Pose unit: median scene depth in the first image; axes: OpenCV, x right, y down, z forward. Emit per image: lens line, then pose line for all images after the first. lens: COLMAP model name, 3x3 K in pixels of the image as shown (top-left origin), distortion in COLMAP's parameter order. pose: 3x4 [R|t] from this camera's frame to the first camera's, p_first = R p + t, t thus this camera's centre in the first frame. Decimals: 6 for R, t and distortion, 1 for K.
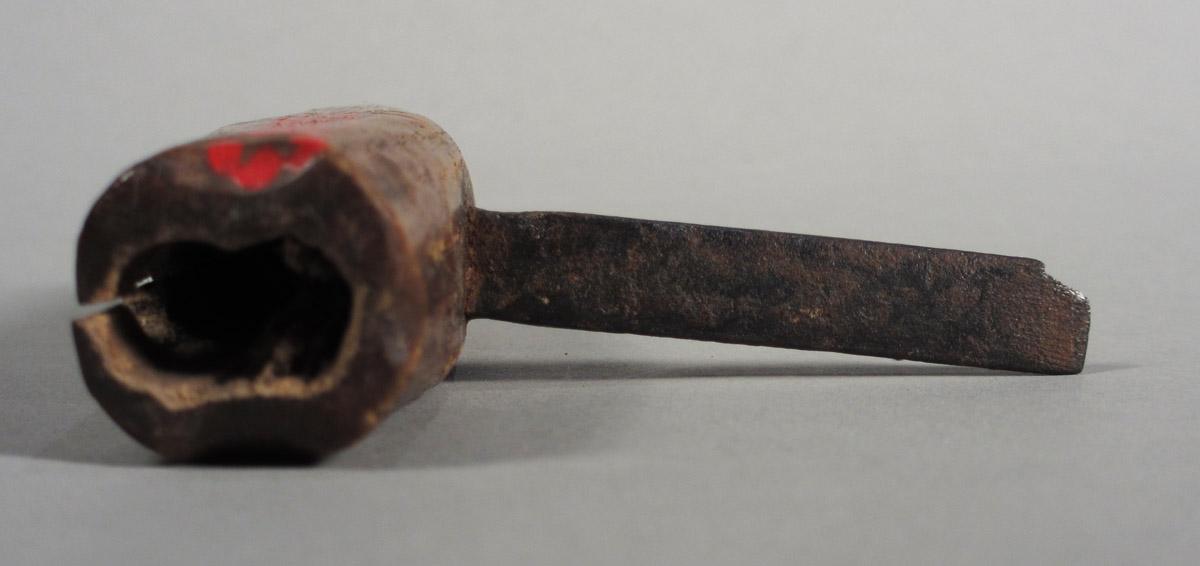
lens RADIAL K [[1858.5, 0, 598.0], [0, 1858.5, 281.9], [0, 0, 1]] dist [0.052989, 0.000000]
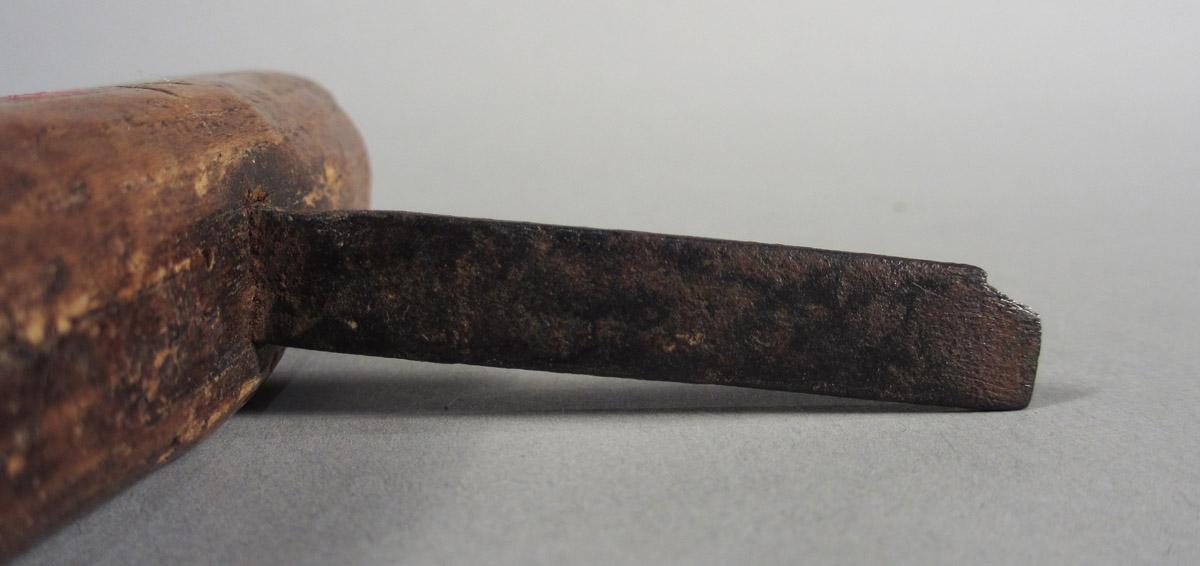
lens RADIAL K [[1144.9, 0, 603.2], [0, 1144.9, 285.9], [0, 0, 1]] dist [-0.054770, -0.007075]
pose [[0.999295, 0.000131, -0.037553, 0.095646], [0.004007, 0.993912, 0.110105, -0.058934], [0.037339, -0.110177, 0.993210, 0.518966]]
